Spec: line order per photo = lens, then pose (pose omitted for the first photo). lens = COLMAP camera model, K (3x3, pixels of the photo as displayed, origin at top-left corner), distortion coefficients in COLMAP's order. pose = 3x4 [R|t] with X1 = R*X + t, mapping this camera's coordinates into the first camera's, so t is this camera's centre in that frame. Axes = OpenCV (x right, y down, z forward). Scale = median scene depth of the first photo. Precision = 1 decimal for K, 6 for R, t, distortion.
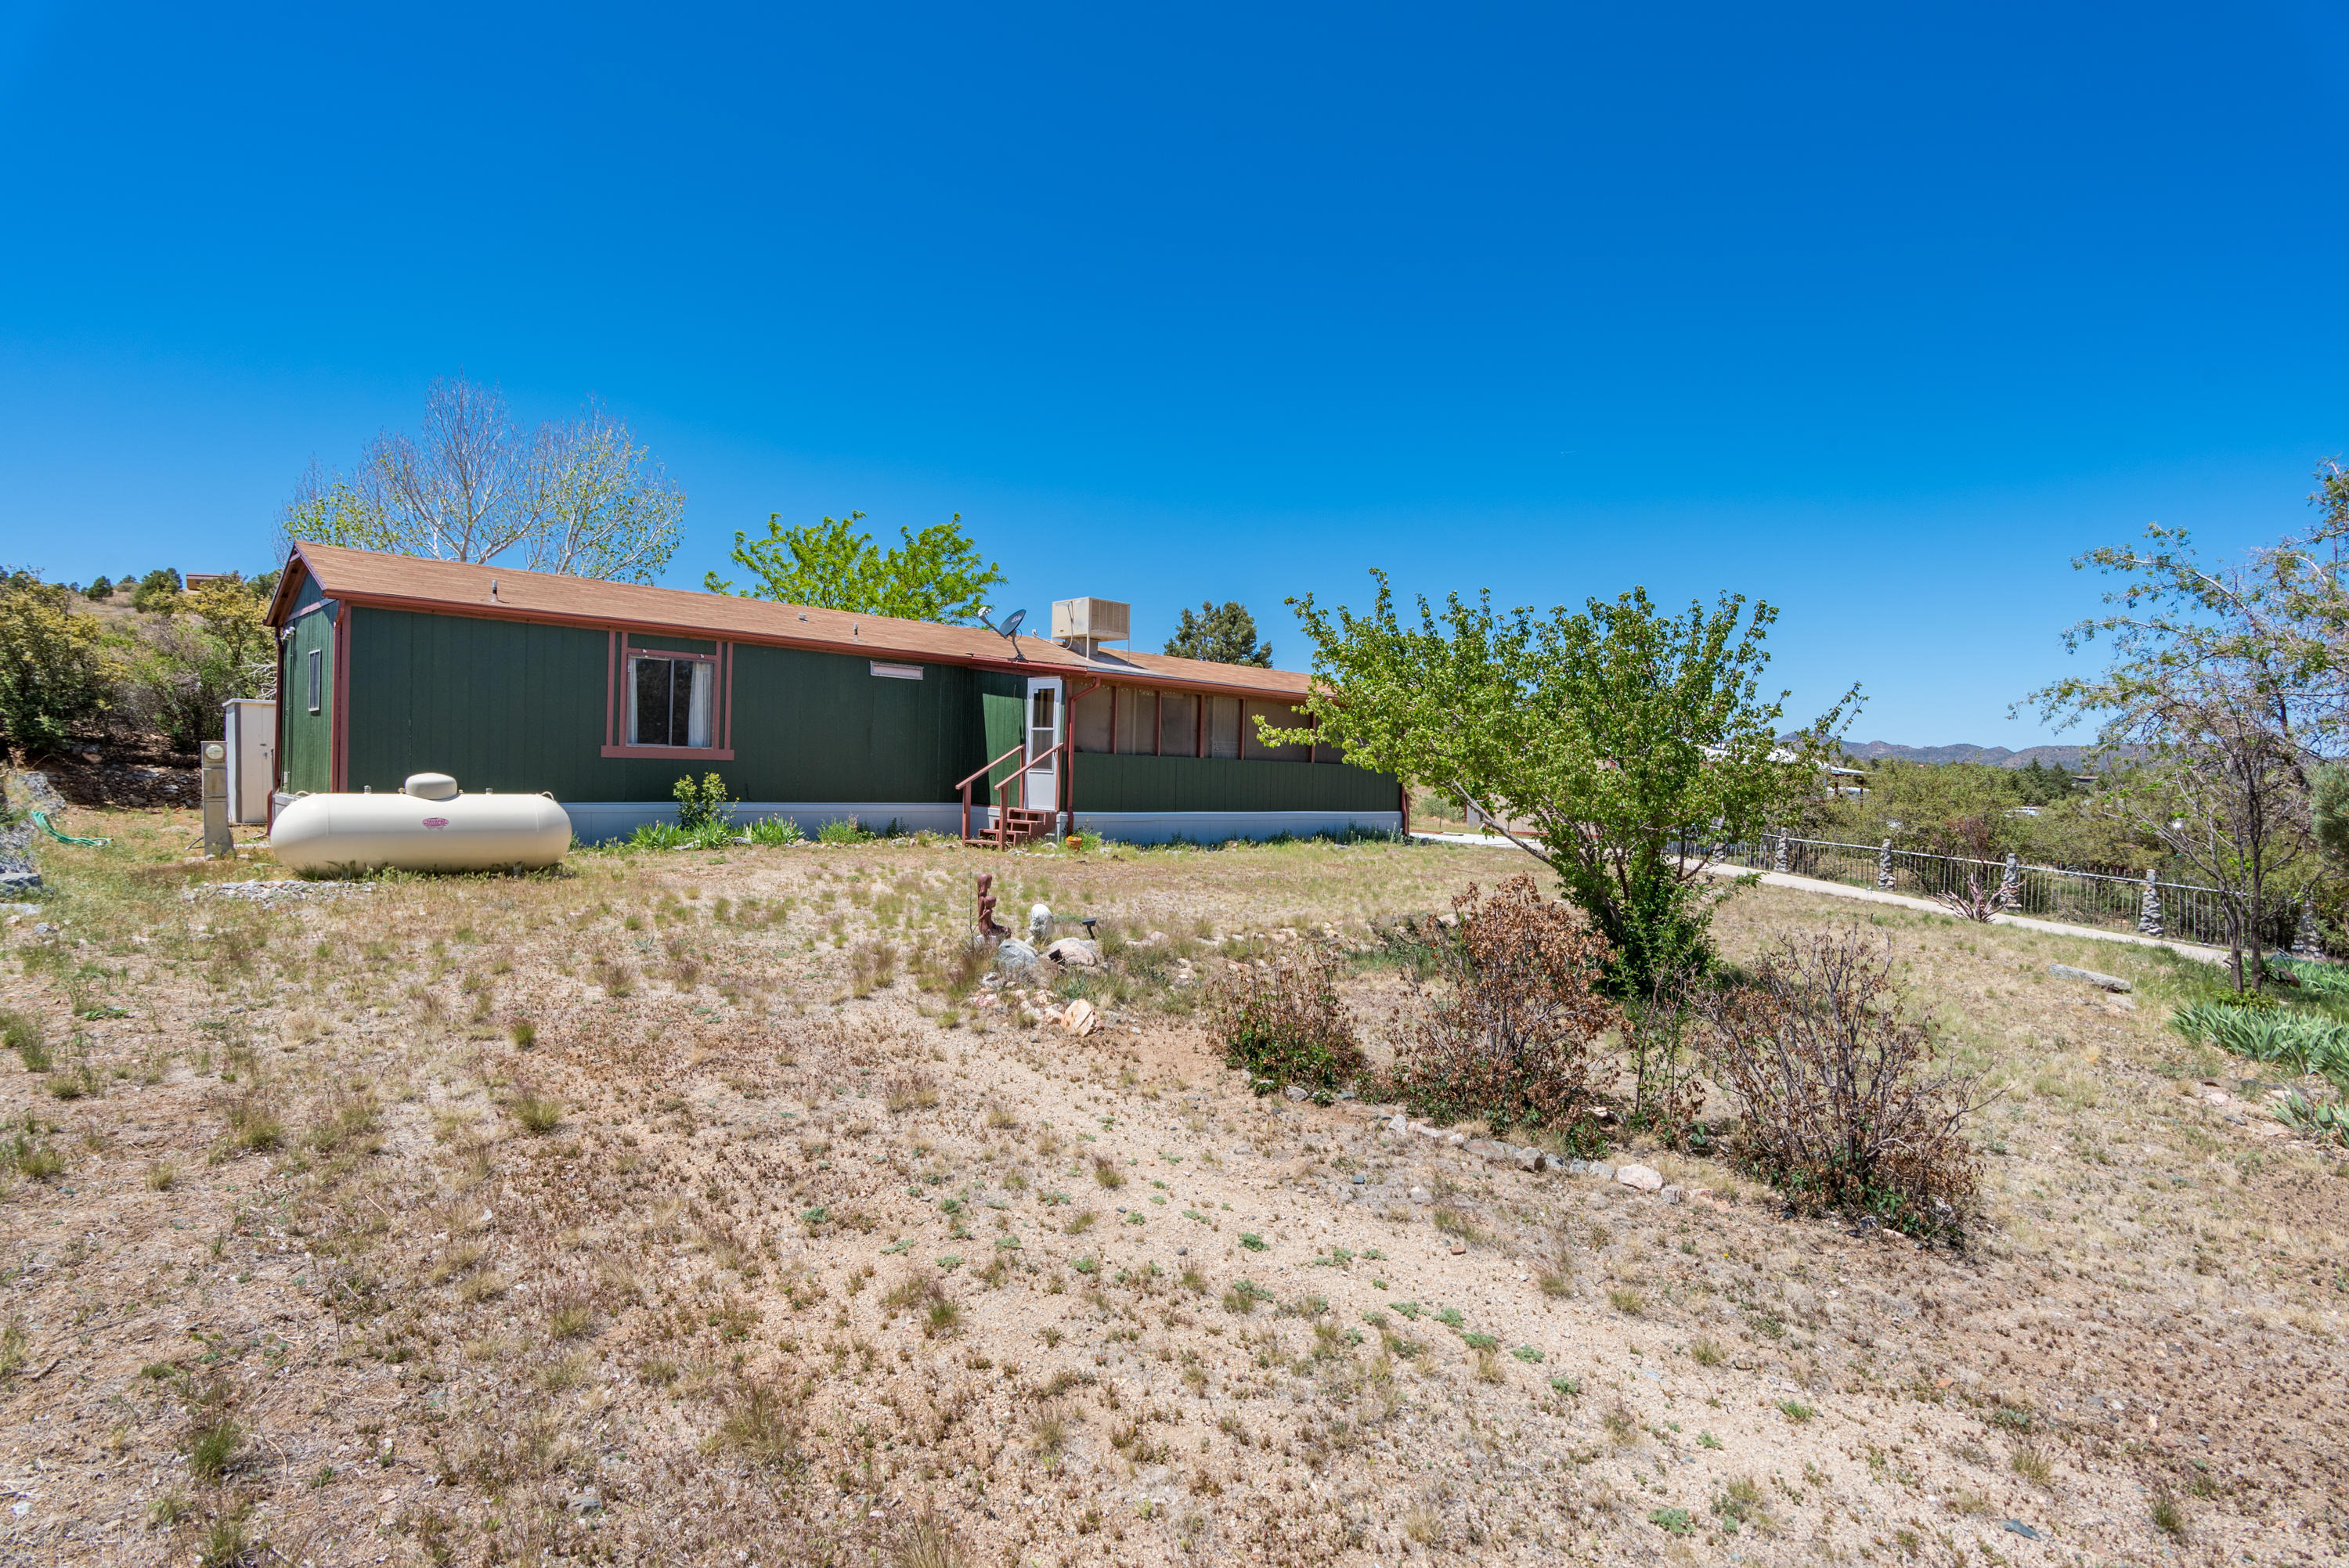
lens RADIAL K [[1144.3, 0, 1174.5], [0, 1144.3, 784.0], [0, 0, 1]] dist [0.018460, -0.000556]
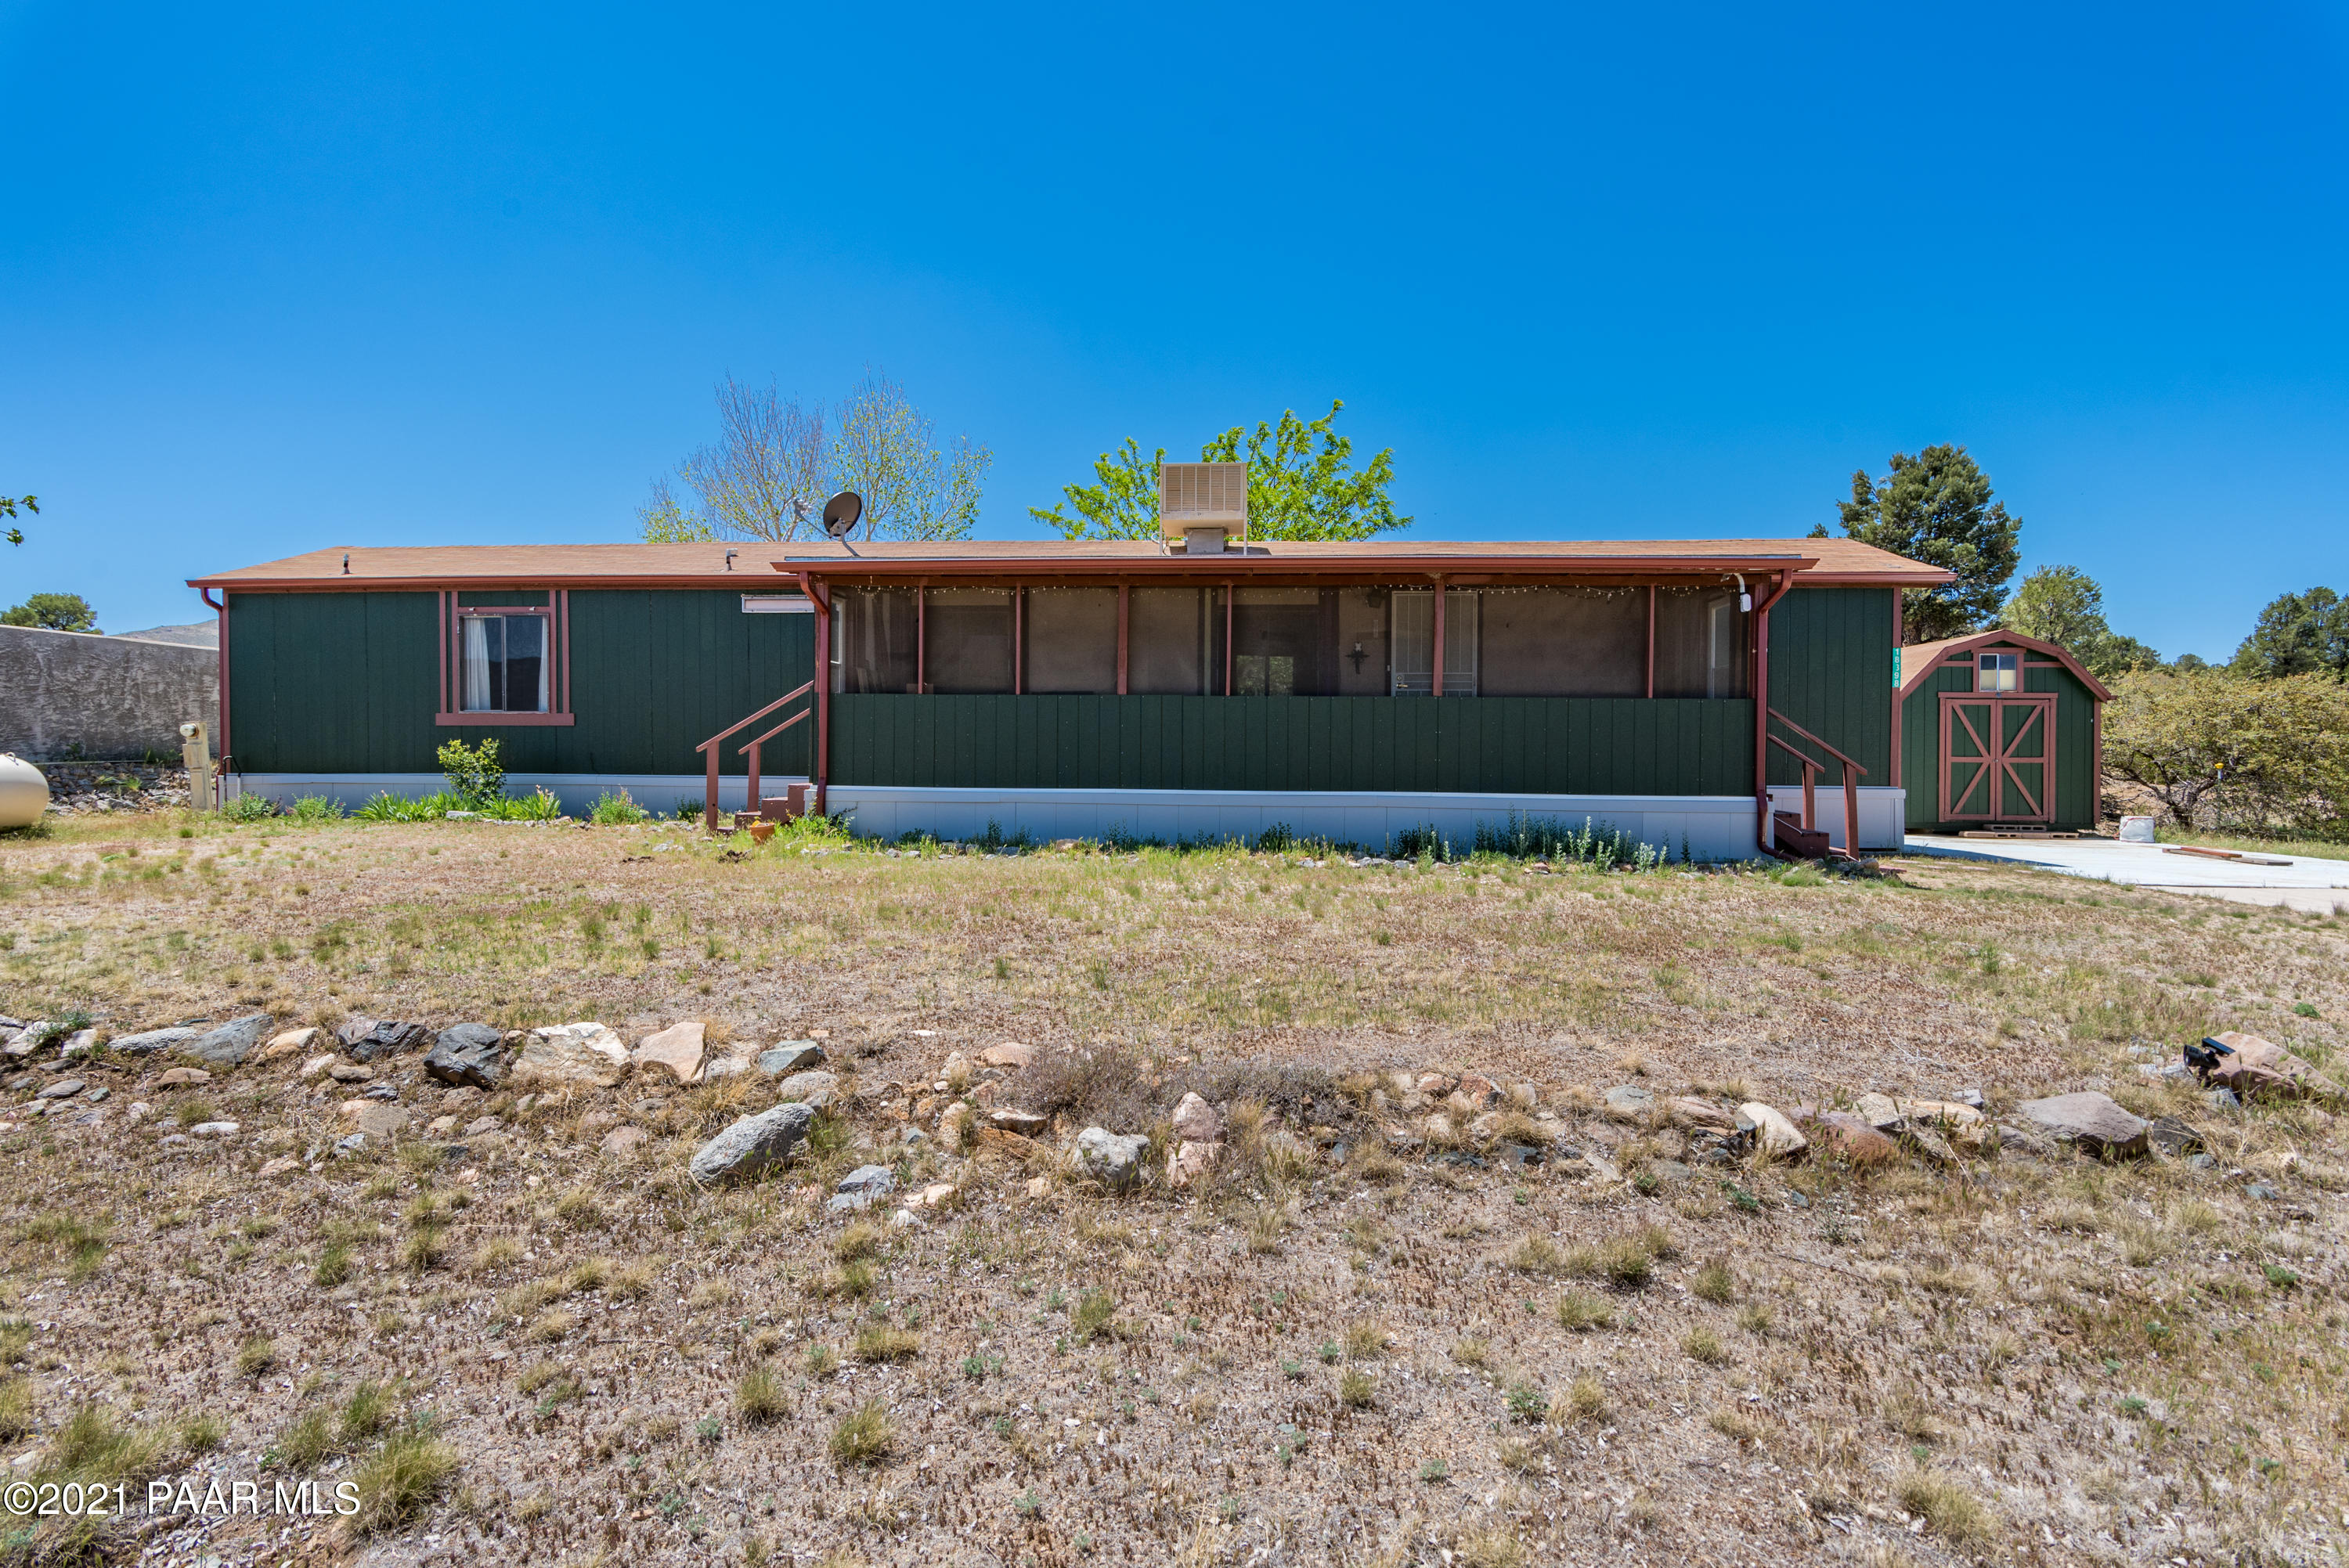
lens RADIAL K [[1144.3, 0, 1174.5], [0, 1144.3, 784.0], [0, 0, 1]] dist [0.018460, -0.000556]
pose [[0.655532, -0.007735, -0.755128, 0.543531], [0.007320, 0.999966, -0.003888, 0.028964], [0.755132, -0.002979, 0.655566, 0.738255]]
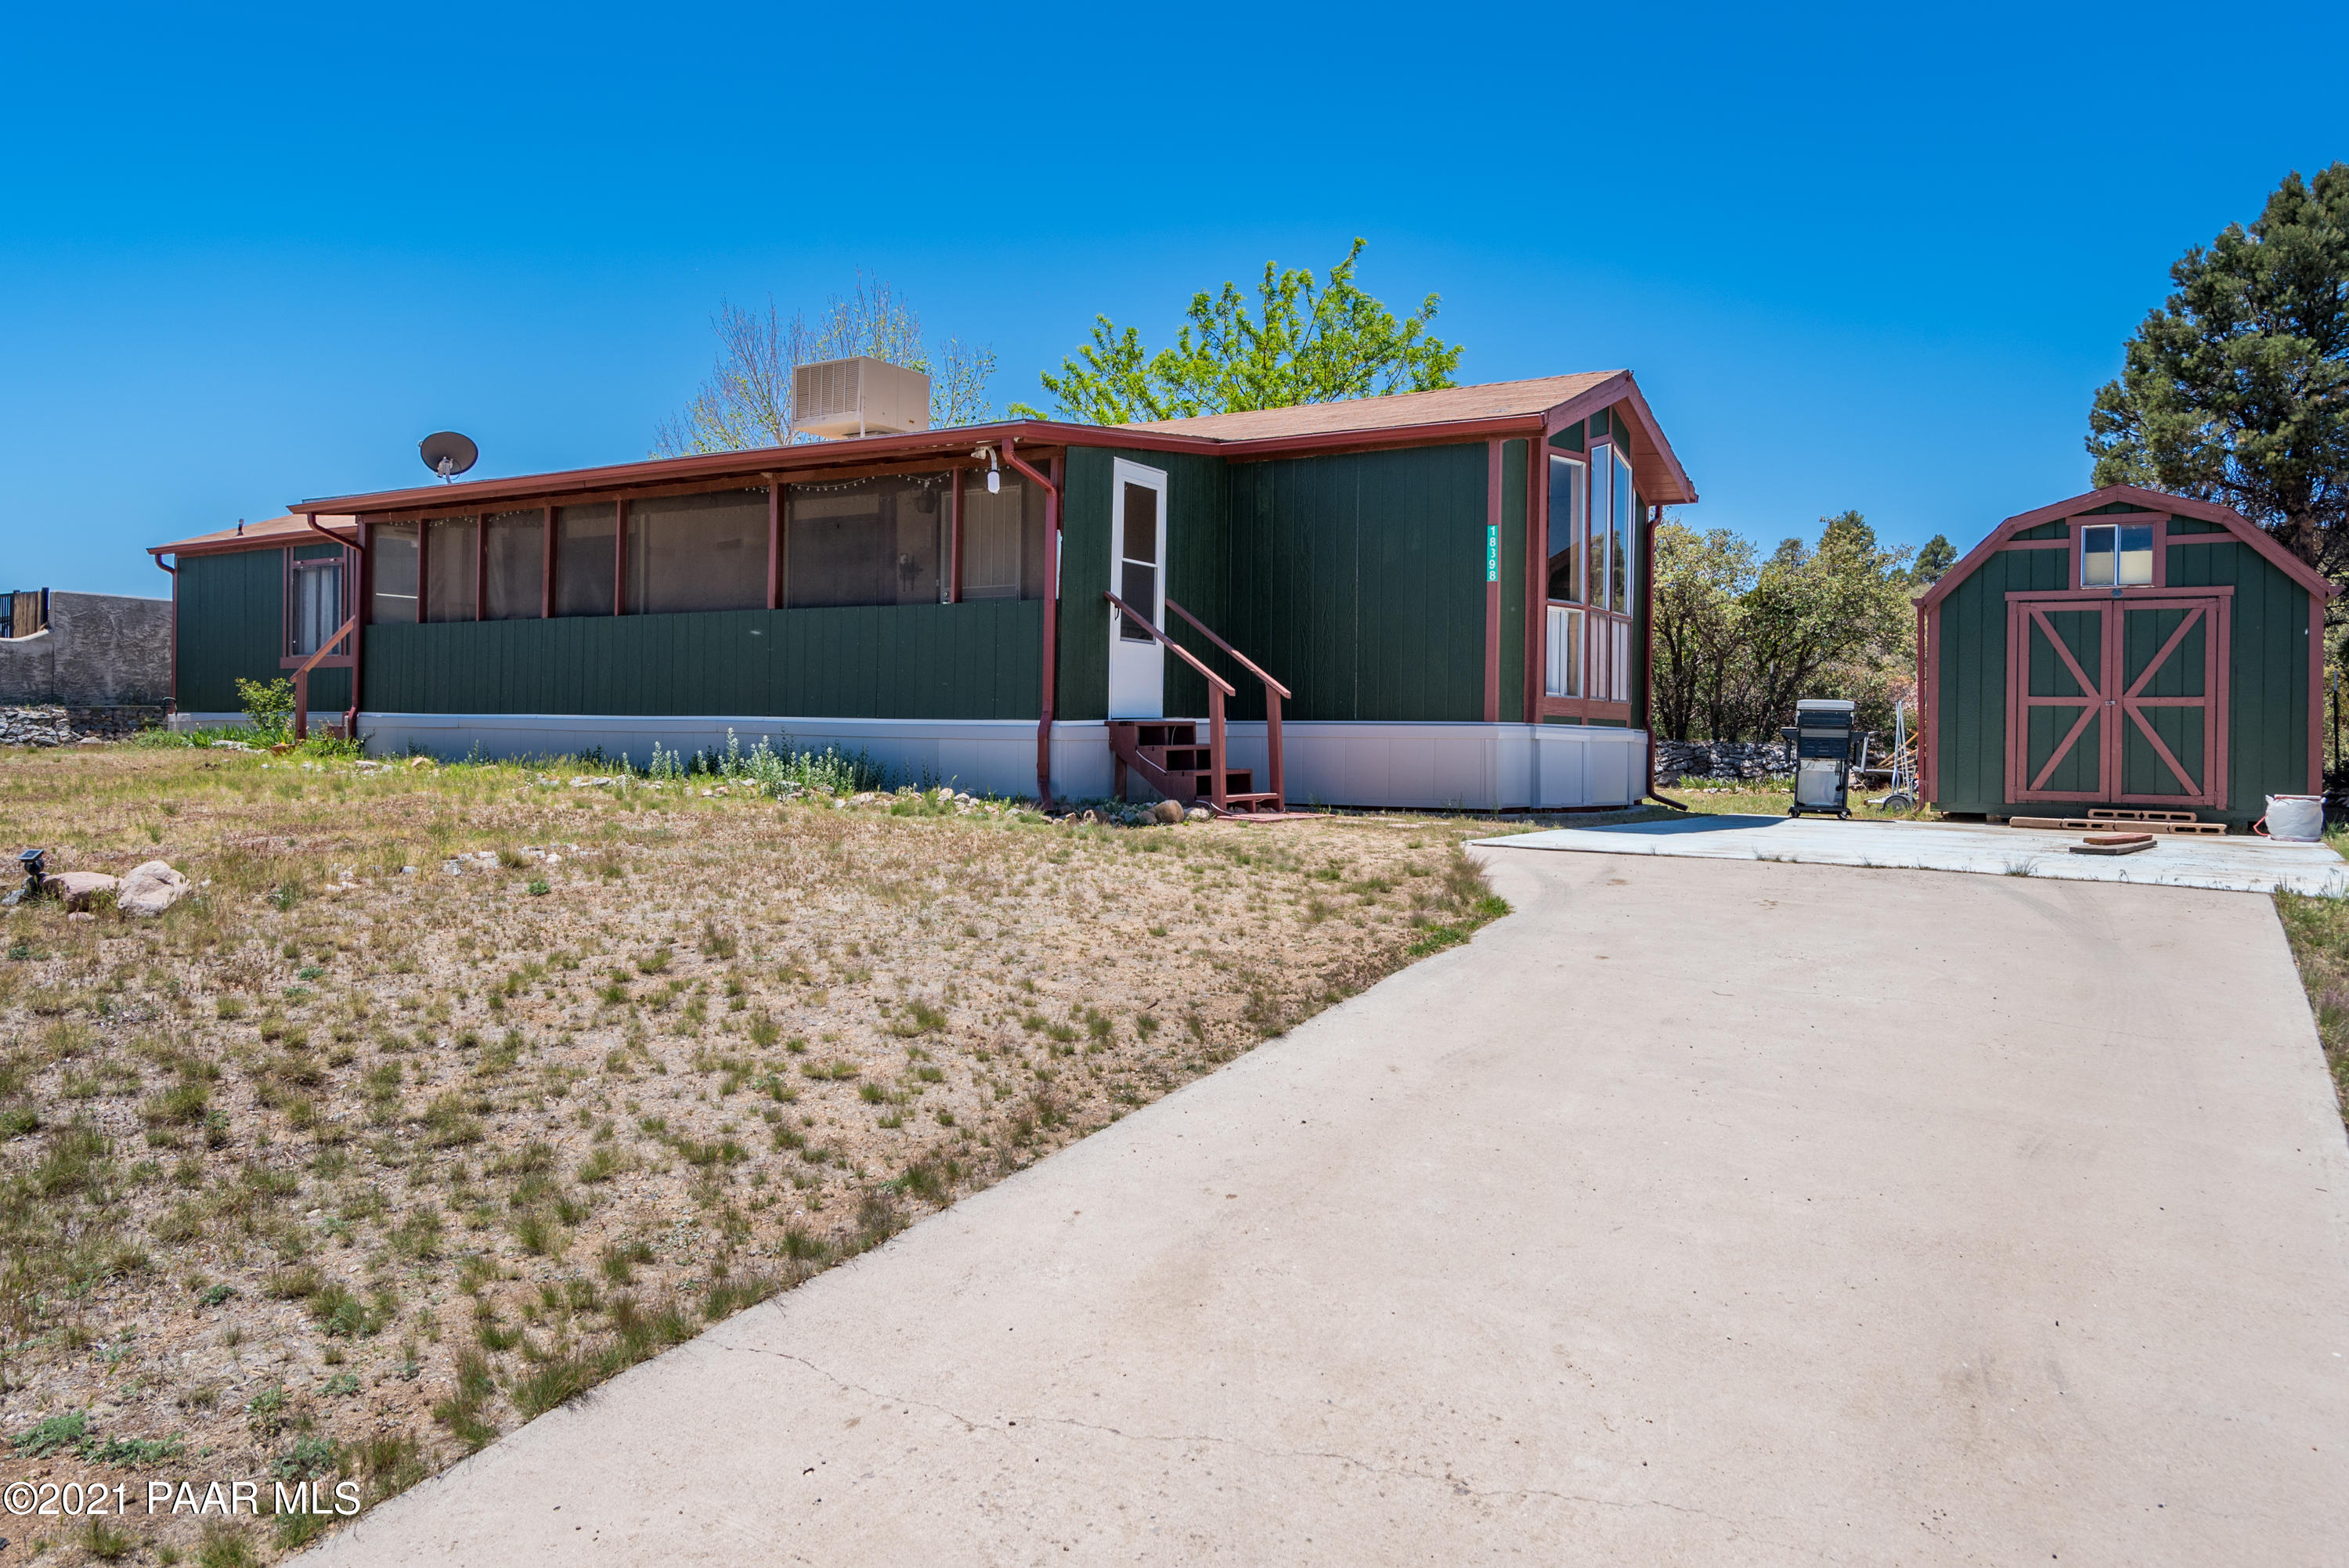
lens RADIAL K [[1667.6, 0, 1174.5], [0, 1667.6, 784.0], [0, 0, 1]] dist [0.005889, 0.002185]
pose [[0.215017, -0.005182, -0.976597, 1.021048], [-0.018567, 0.999783, -0.009393, 0.071312], [0.976434, 0.020152, 0.214874, 1.296392]]
